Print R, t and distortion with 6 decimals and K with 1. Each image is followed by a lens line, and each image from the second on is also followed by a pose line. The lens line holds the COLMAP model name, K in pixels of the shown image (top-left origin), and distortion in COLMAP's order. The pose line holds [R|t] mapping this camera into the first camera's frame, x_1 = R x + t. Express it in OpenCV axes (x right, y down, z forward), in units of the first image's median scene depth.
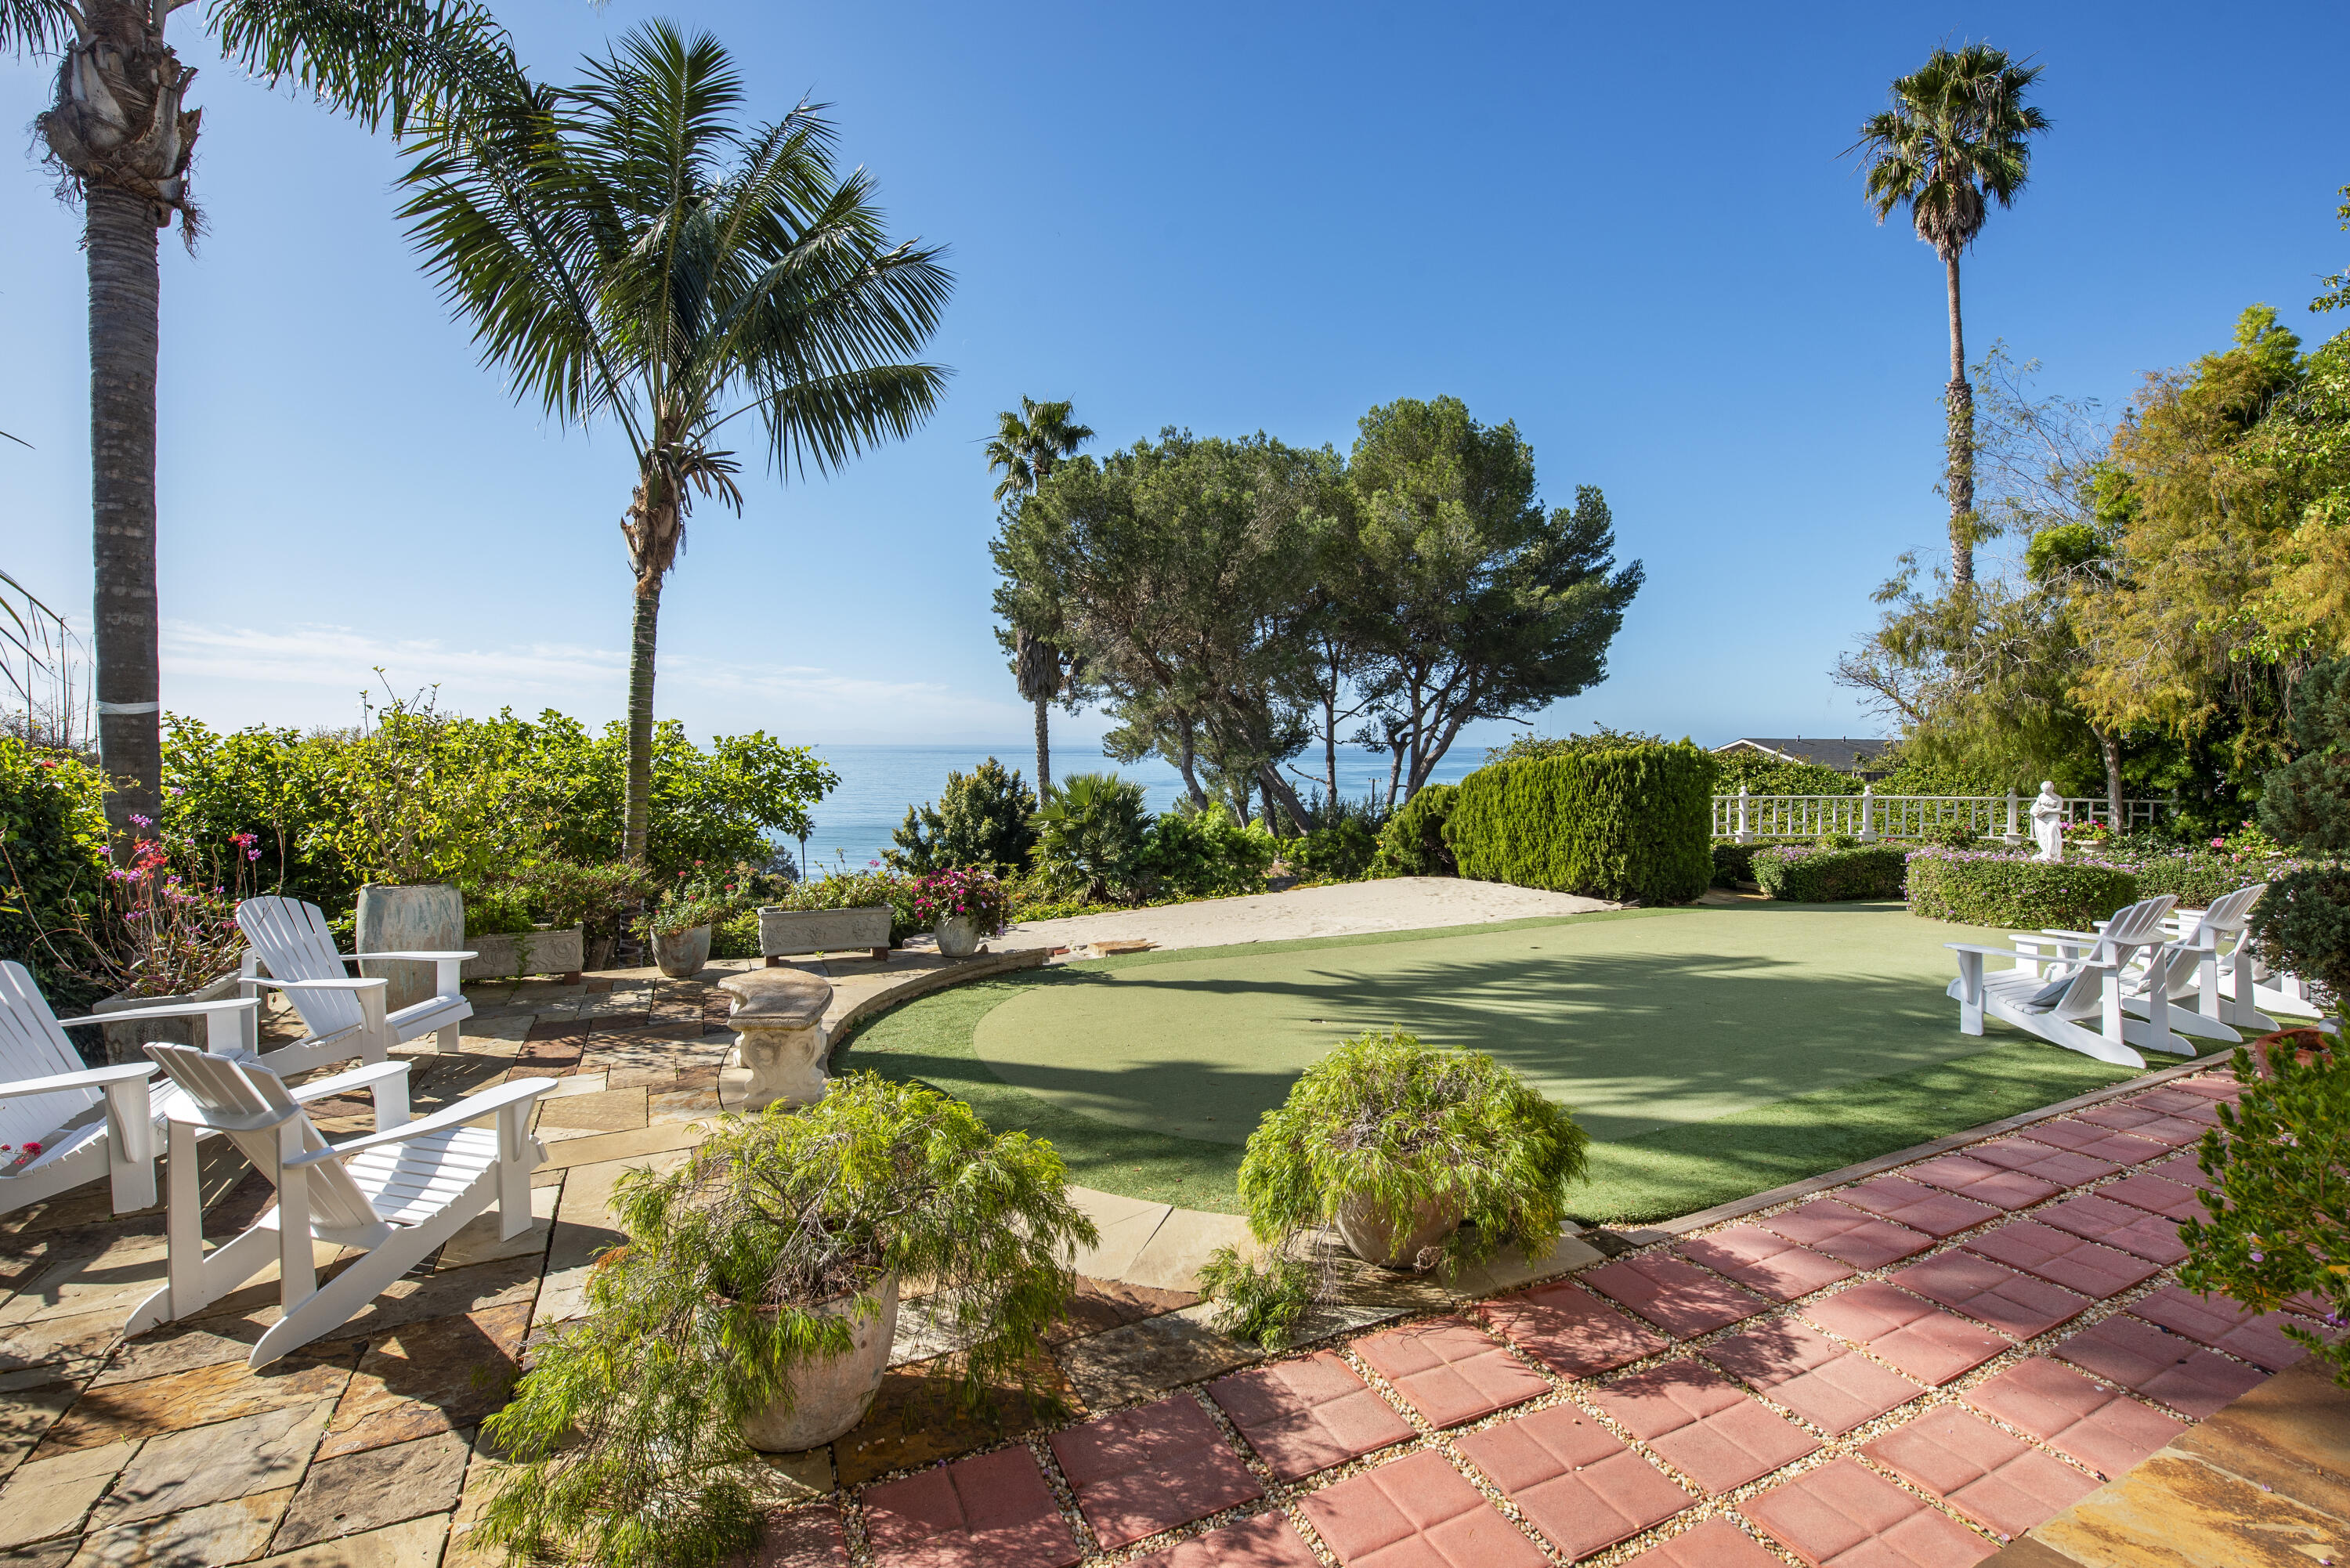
lens RADIAL K [[1063.3, 0, 1154.8], [0, 1063.3, 764.9], [0, 0, 1]] dist [-0.013971, -0.002049]
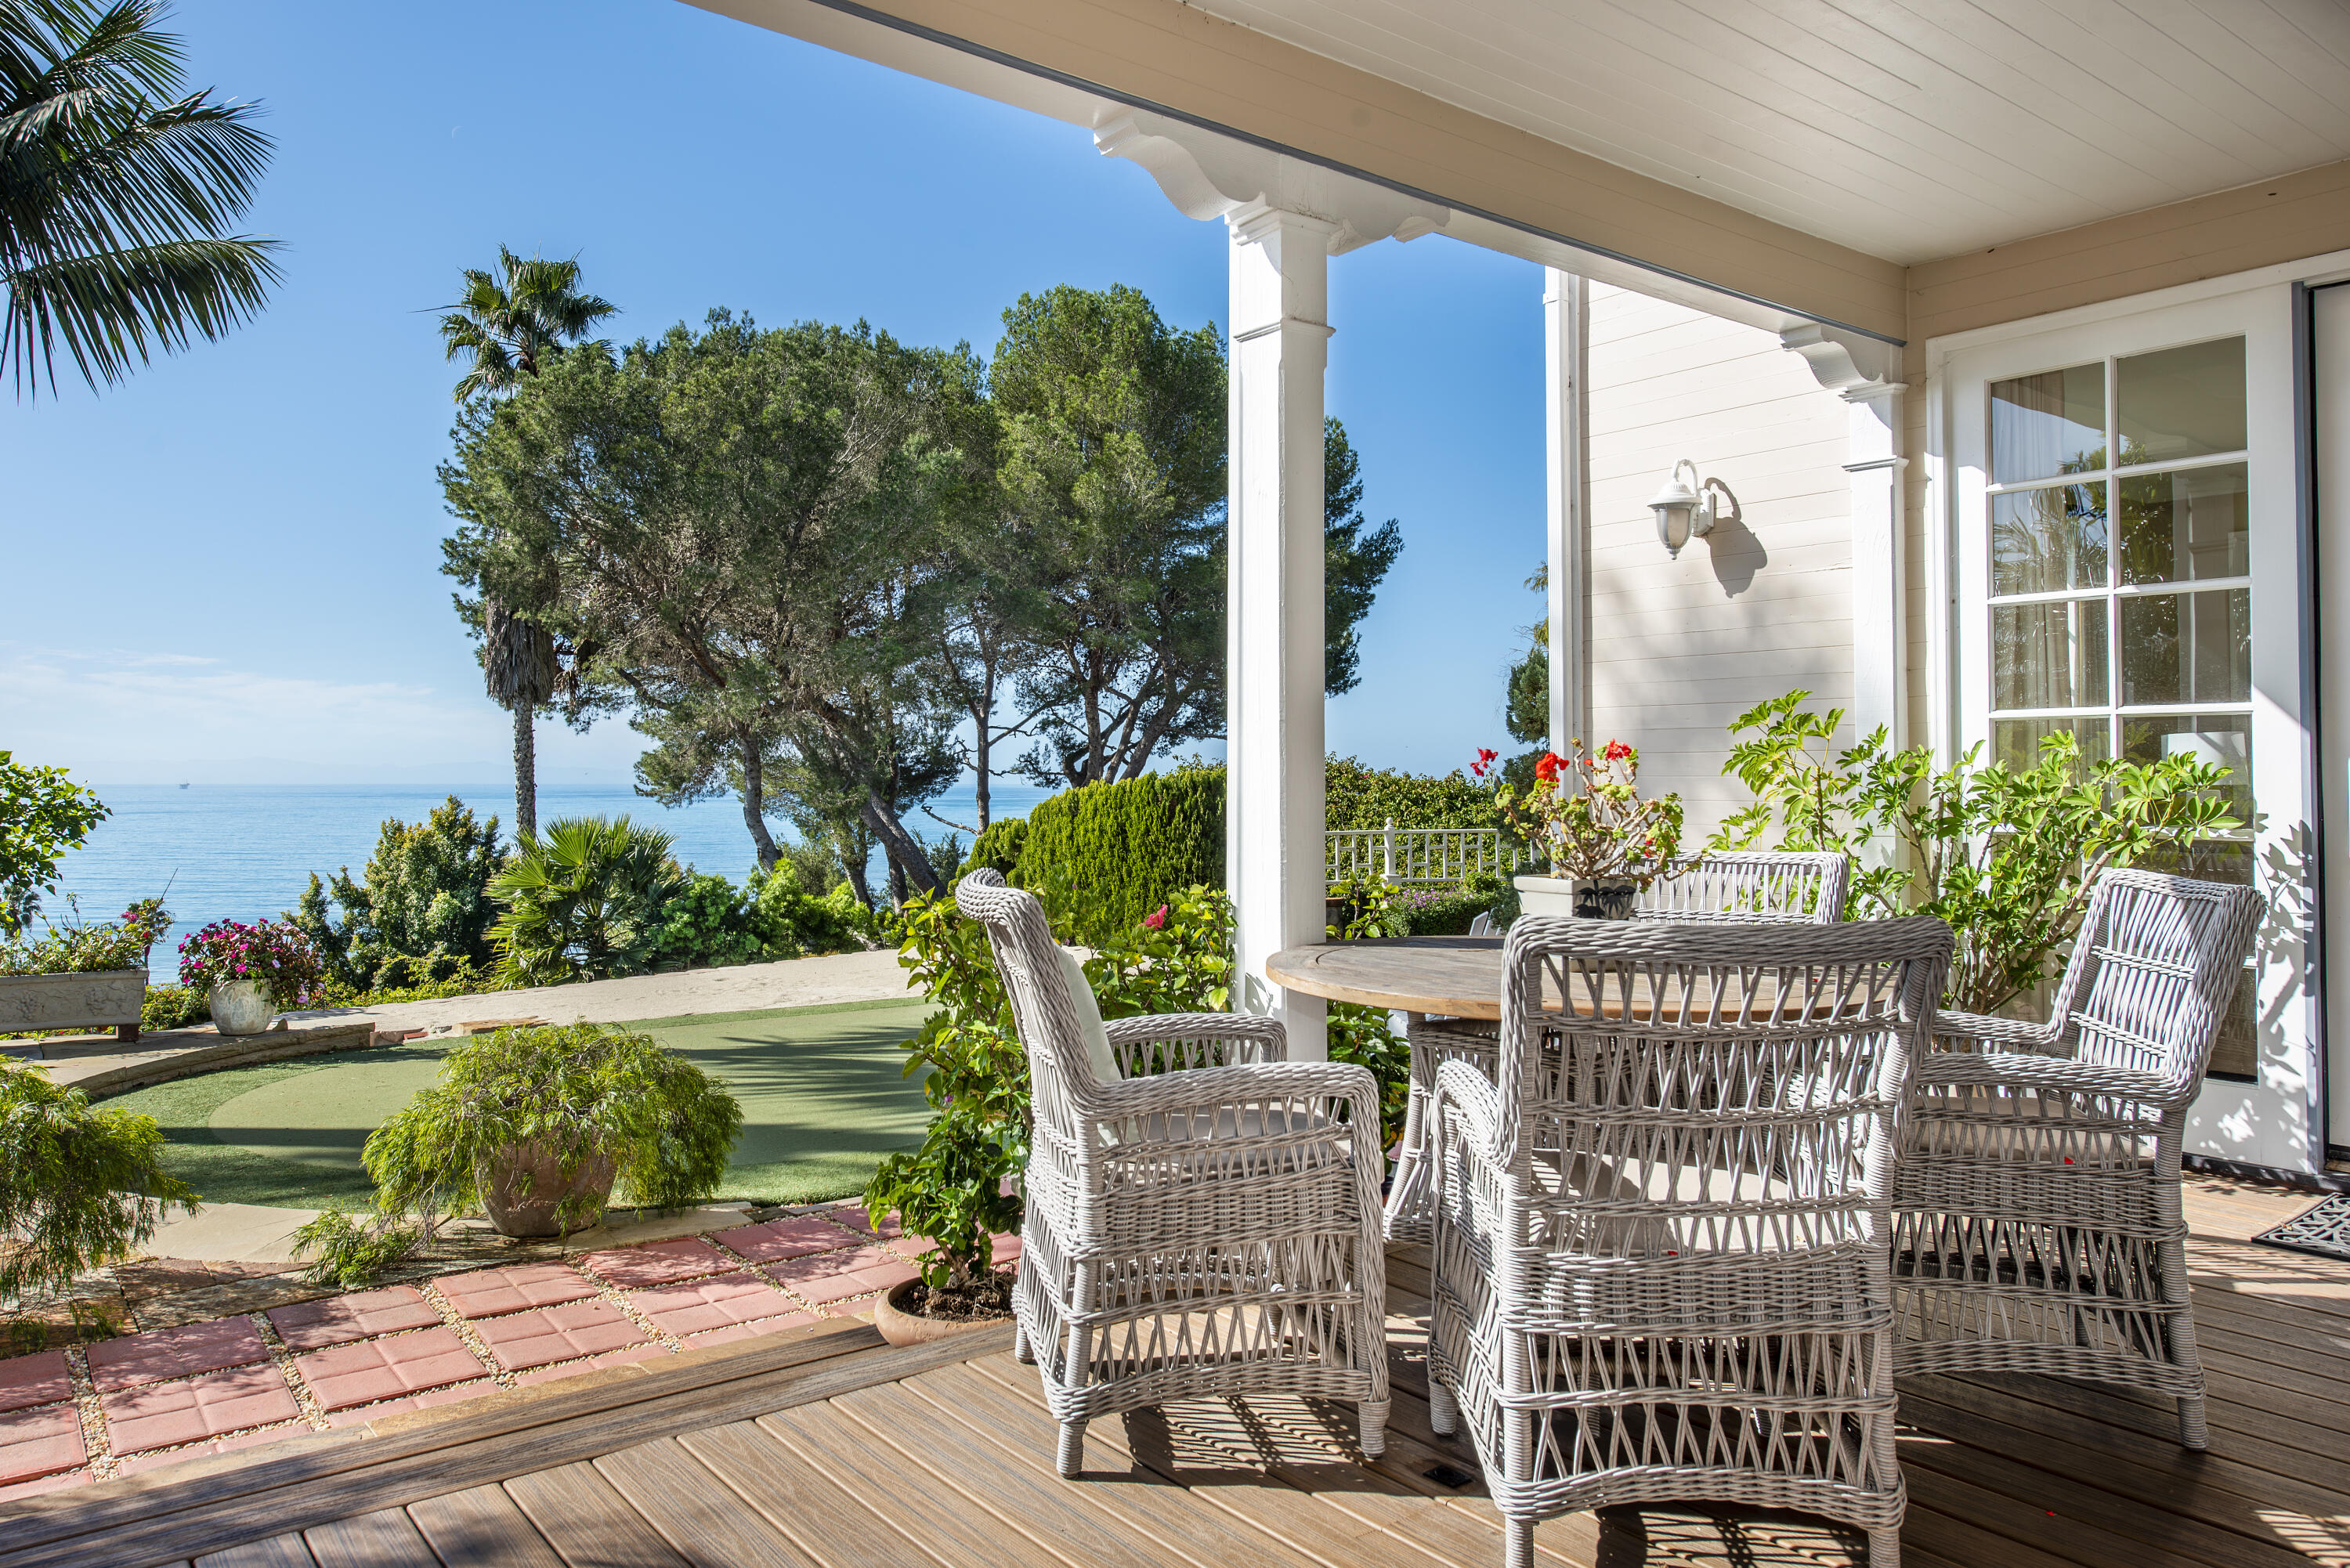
lens RADIAL K [[1658.7, 0, 1118.9], [0, 1658.7, 733.8], [0, 0, 1]] dist [0.008319, -0.002827]
pose [[0.979787, 0.002645, 0.200026, 0.059046], [0.007068, 0.998831, -0.047827, 0.008232], [-0.199918, 0.048274, 0.978623, -0.092934]]
